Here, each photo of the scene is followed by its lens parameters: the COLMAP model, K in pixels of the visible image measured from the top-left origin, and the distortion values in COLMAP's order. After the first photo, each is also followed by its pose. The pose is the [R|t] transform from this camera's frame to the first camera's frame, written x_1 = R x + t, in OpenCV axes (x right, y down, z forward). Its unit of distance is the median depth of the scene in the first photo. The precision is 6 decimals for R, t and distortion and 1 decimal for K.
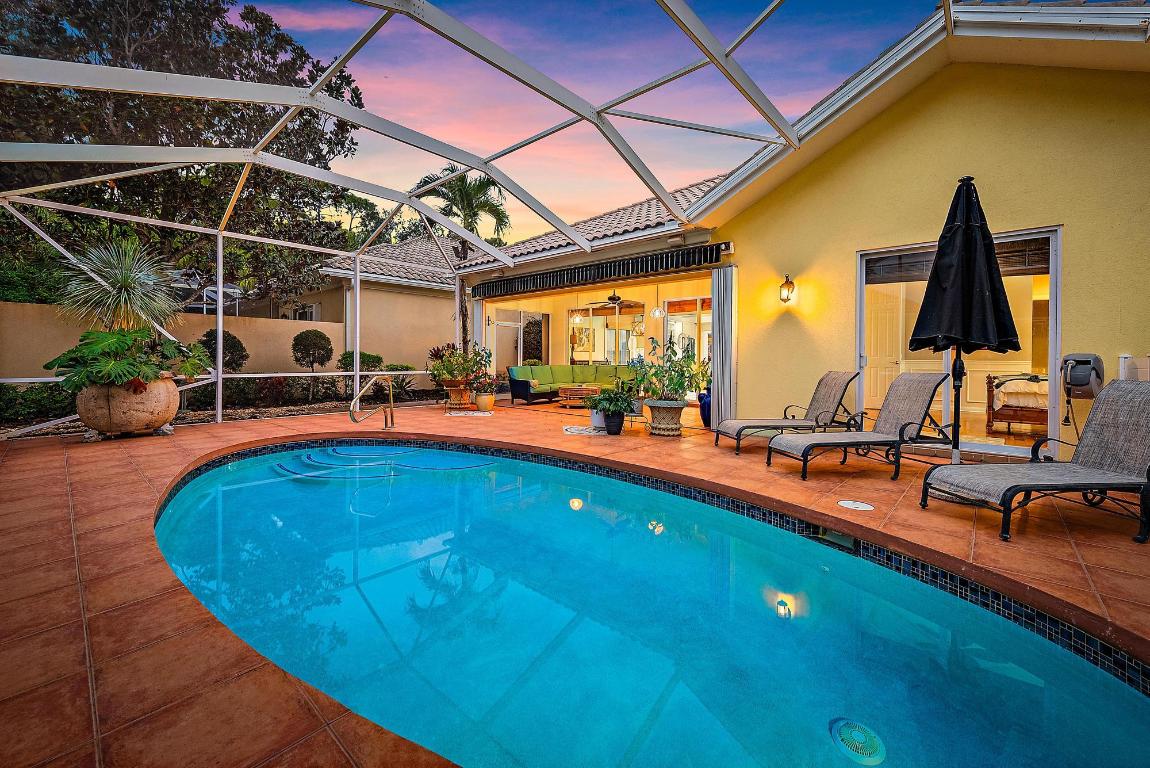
lens RADIAL K [[462.9, 0, 576.8], [0, 462.9, 360.9], [0, 0, 1]] dist [-0.000758, -0.000058]
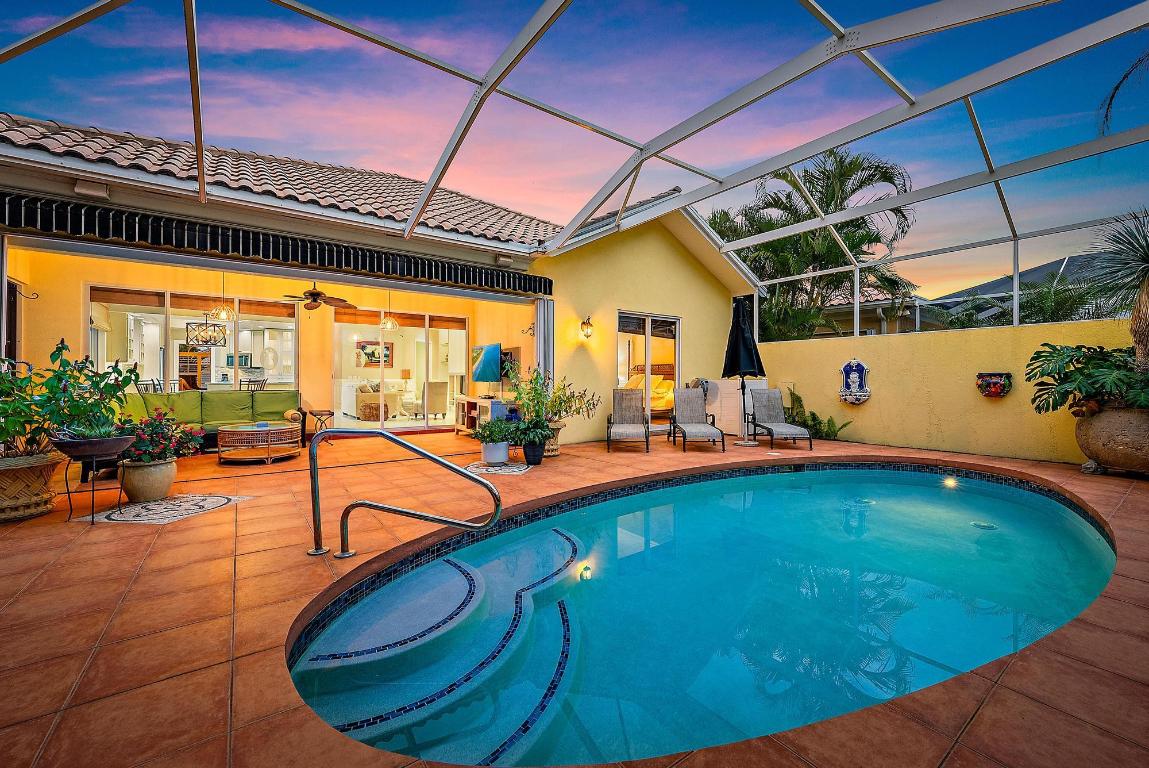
lens RADIAL K [[456.0, 0, 572.8], [0, 456.0, 376.4], [0, 0, 1]] dist [-0.001699, -0.000205]
pose [[0.214833, 0.003401, 0.976645, -0.755853], [0.004928, 0.999977, -0.004567, -0.009883], [-0.976638, 0.005794, 0.214812, 0.703695]]
